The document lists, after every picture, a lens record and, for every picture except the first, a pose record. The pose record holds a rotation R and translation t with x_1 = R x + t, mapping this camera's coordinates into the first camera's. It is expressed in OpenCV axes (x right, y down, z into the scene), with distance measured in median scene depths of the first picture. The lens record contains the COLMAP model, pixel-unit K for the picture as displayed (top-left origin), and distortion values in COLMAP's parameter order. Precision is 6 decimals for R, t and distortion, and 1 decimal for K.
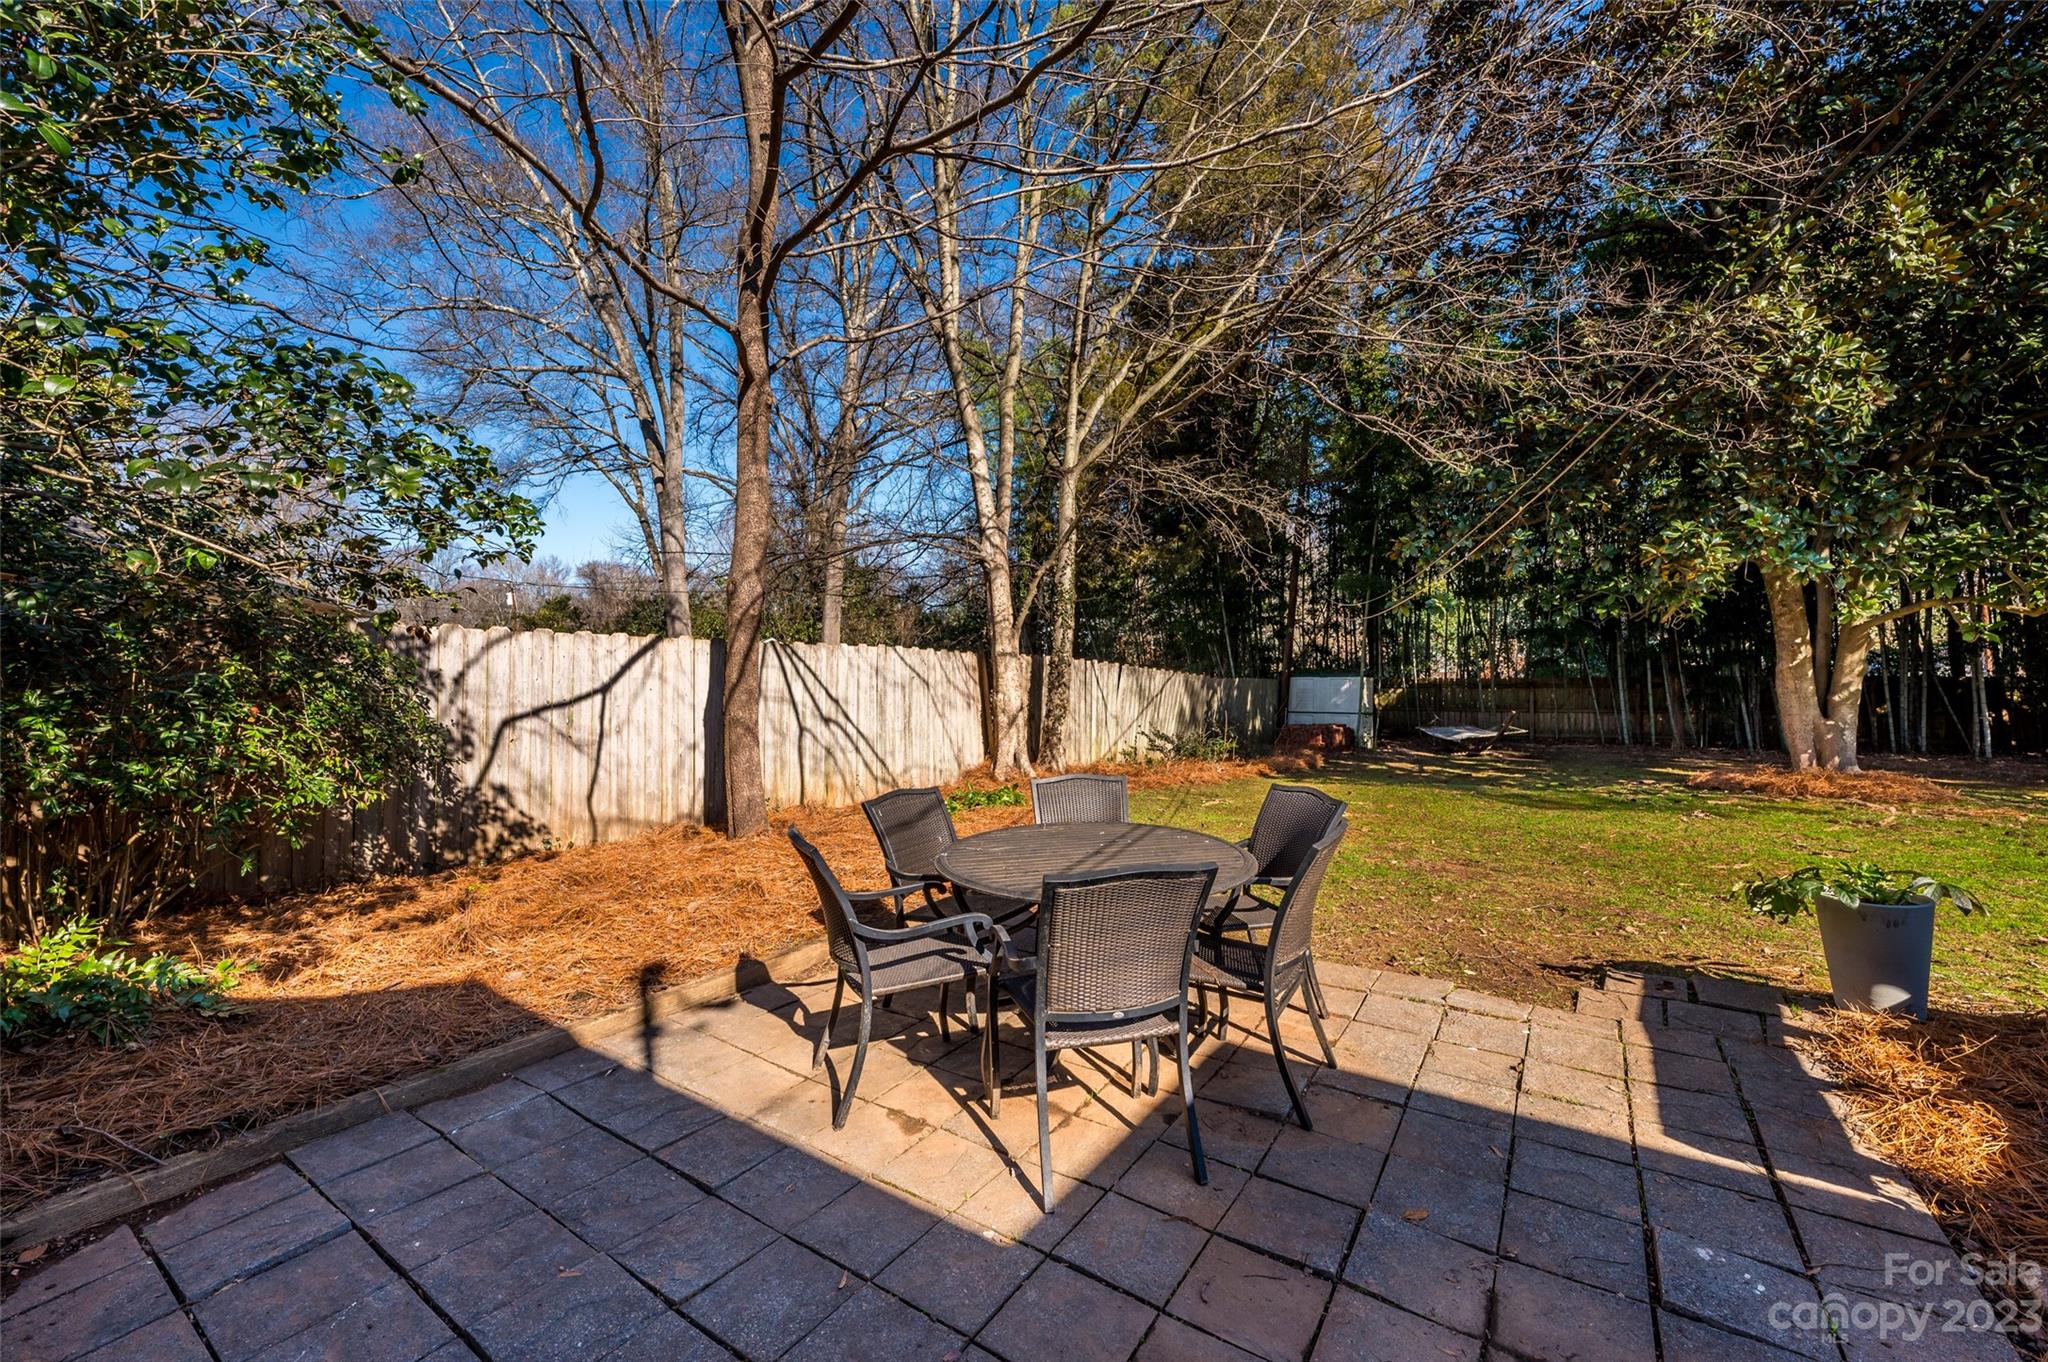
lens RADIAL K [[810.1, 0, 1026.9], [0, 810.1, 682.1], [0, 0, 1]] dist [-0.001846, 0.000672]
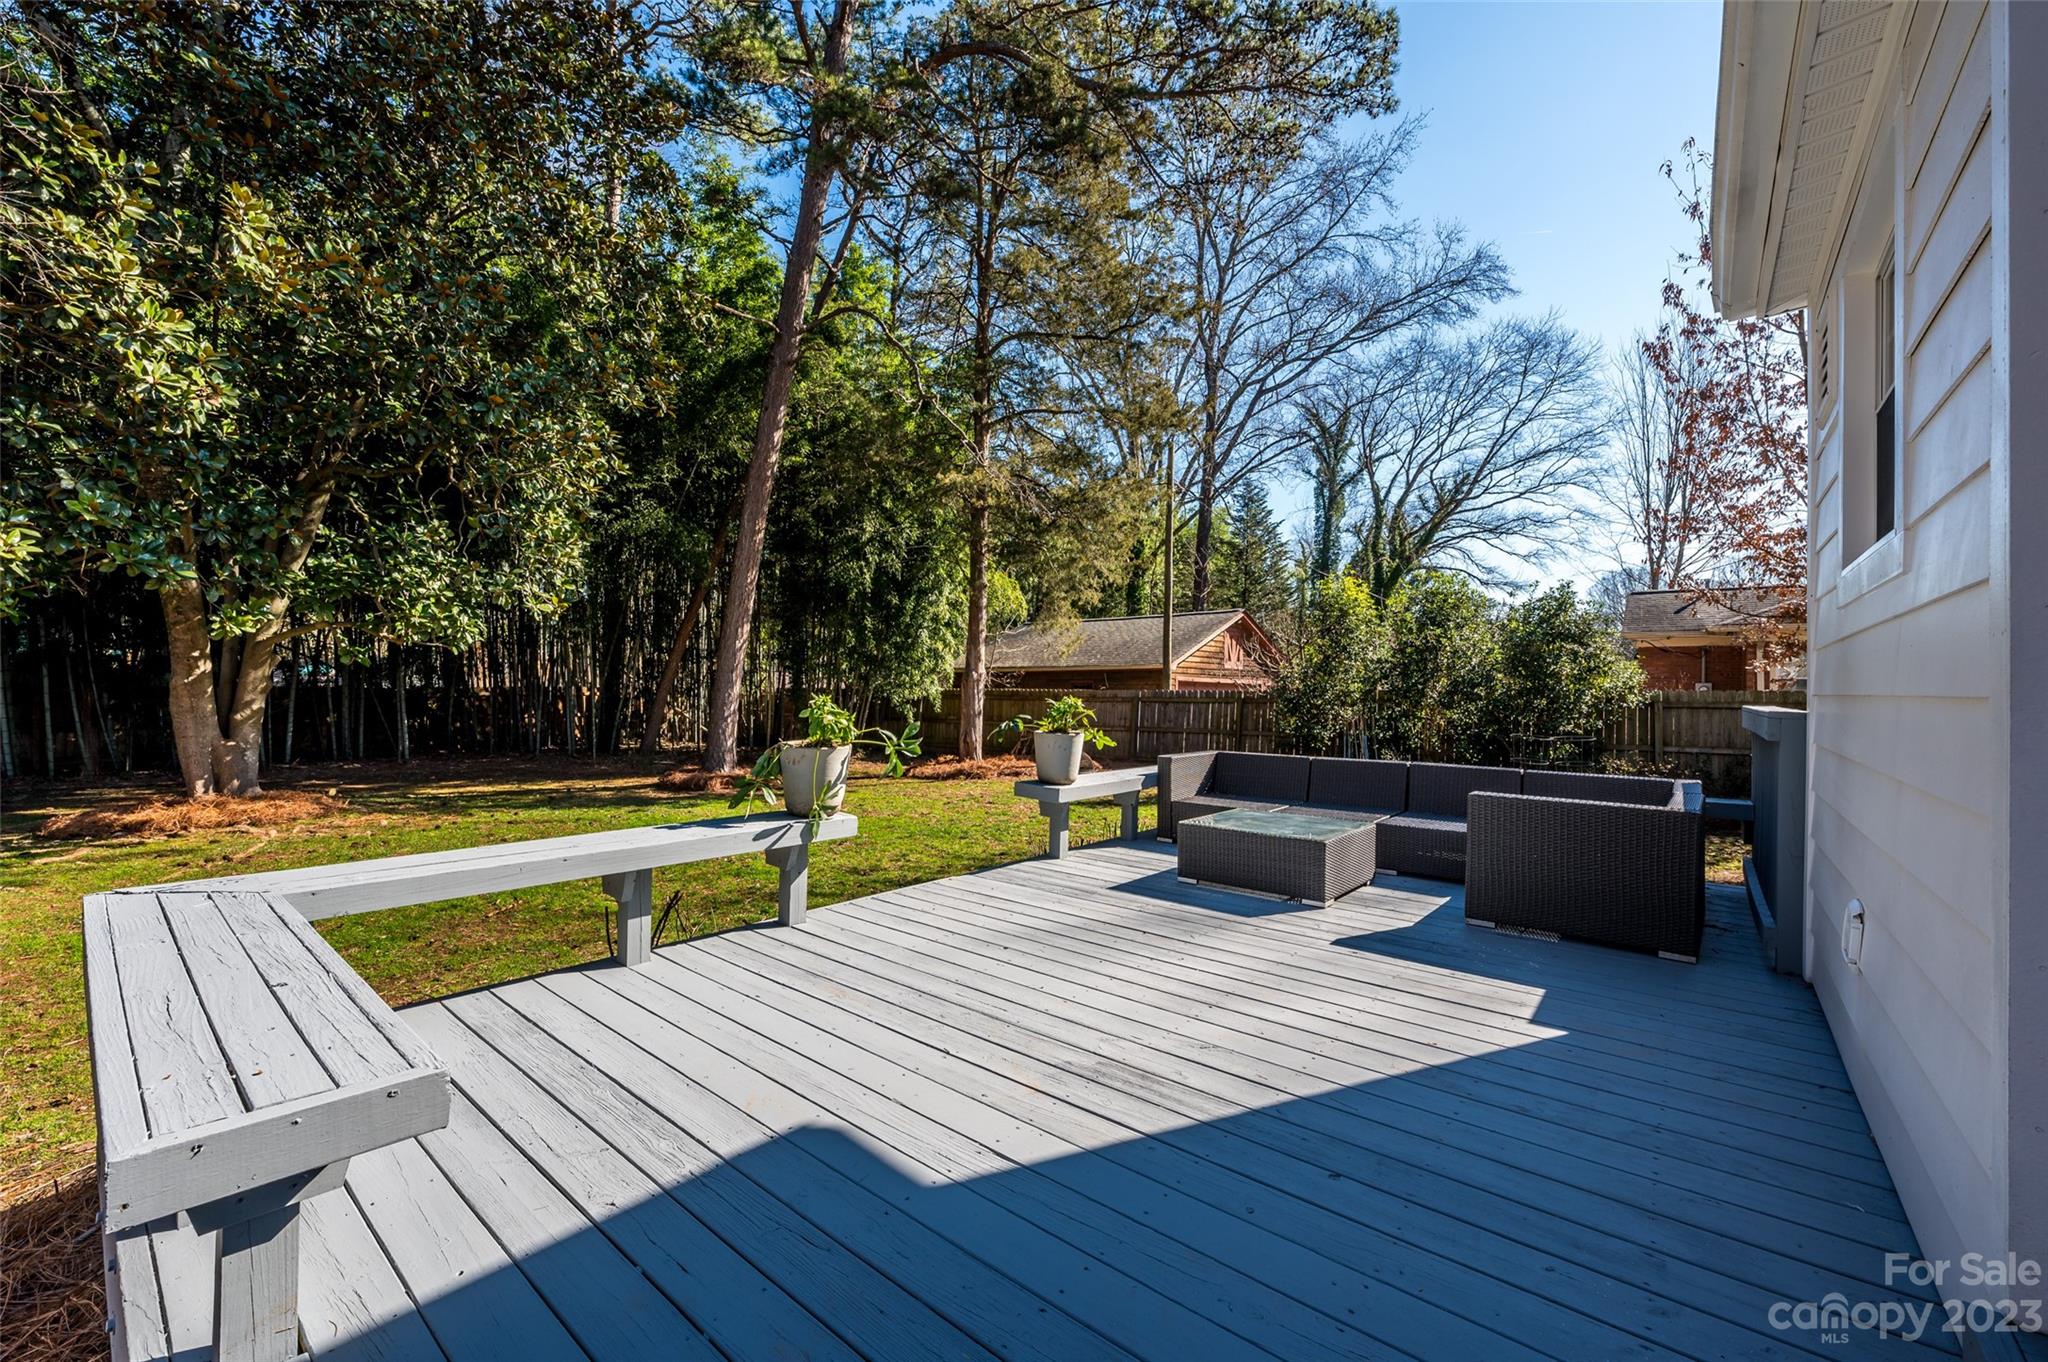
lens RADIAL K [[810.1, 0, 1018.0], [0, 810.1, 674.2], [0, 0, 1]] dist [-0.001846, 0.000672]
pose [[0.100464, 0.018664, 0.994766, 0.158322], [-0.009896, 0.999793, -0.017759, -0.021912], [-0.994892, -0.008060, 0.100628, 0.007264]]
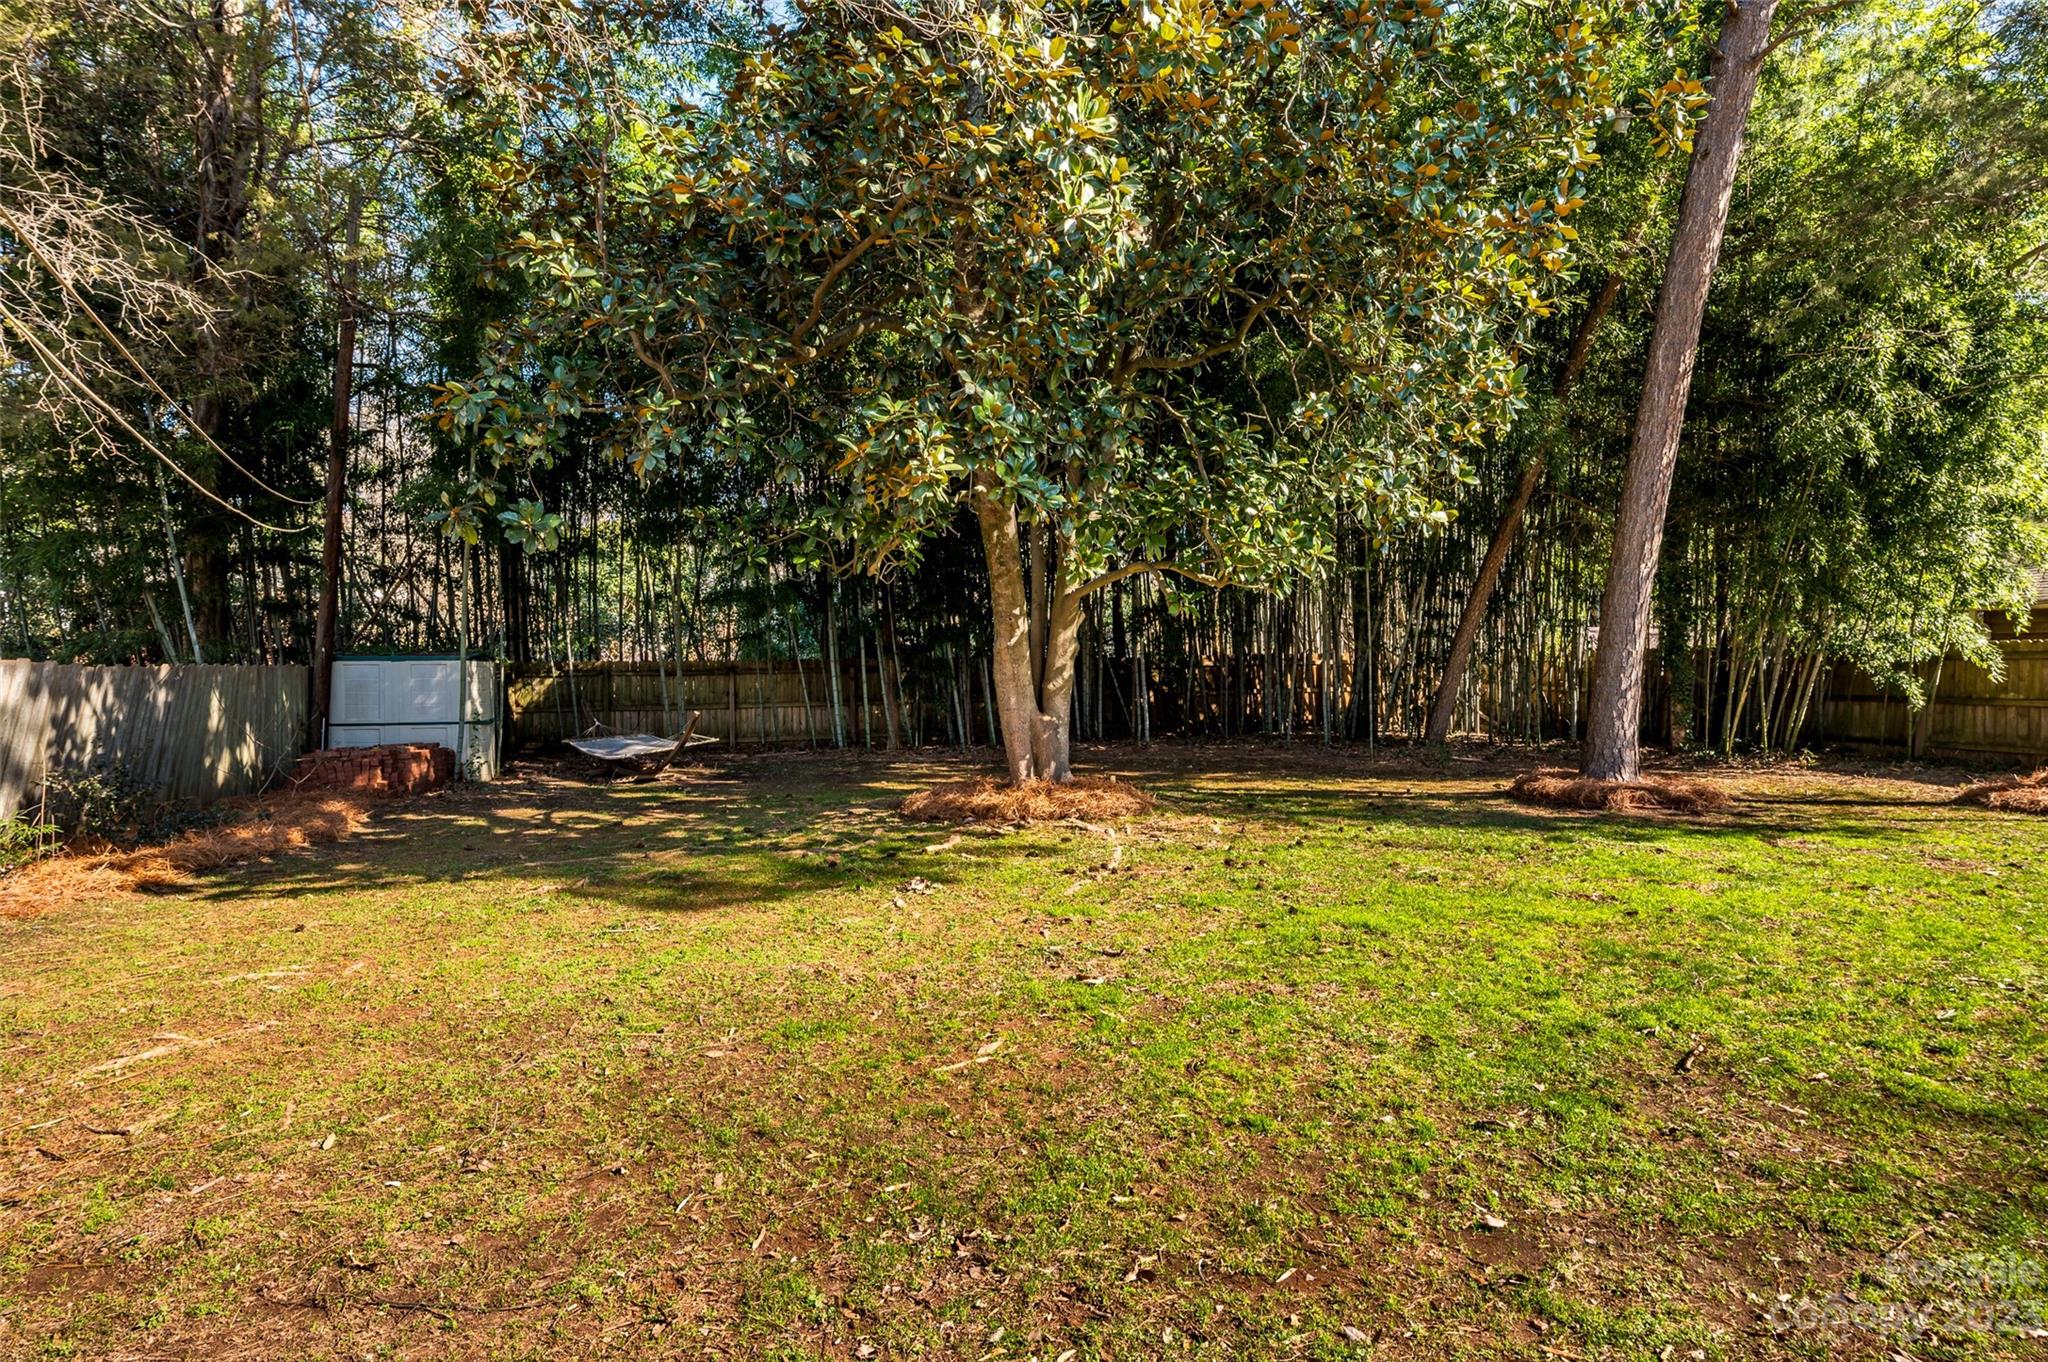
lens RADIAL K [[1060.5, 0, 1027.5], [0, 1060.5, 680.3], [0, 0, 1]] dist [0.000420, 0.000000]
pose [[0.695249, -0.019889, 0.718494, 0.251895], [0.008537, 0.999775, 0.019415, -0.006166], [-0.718718, -0.007365, 0.695262, 0.307747]]
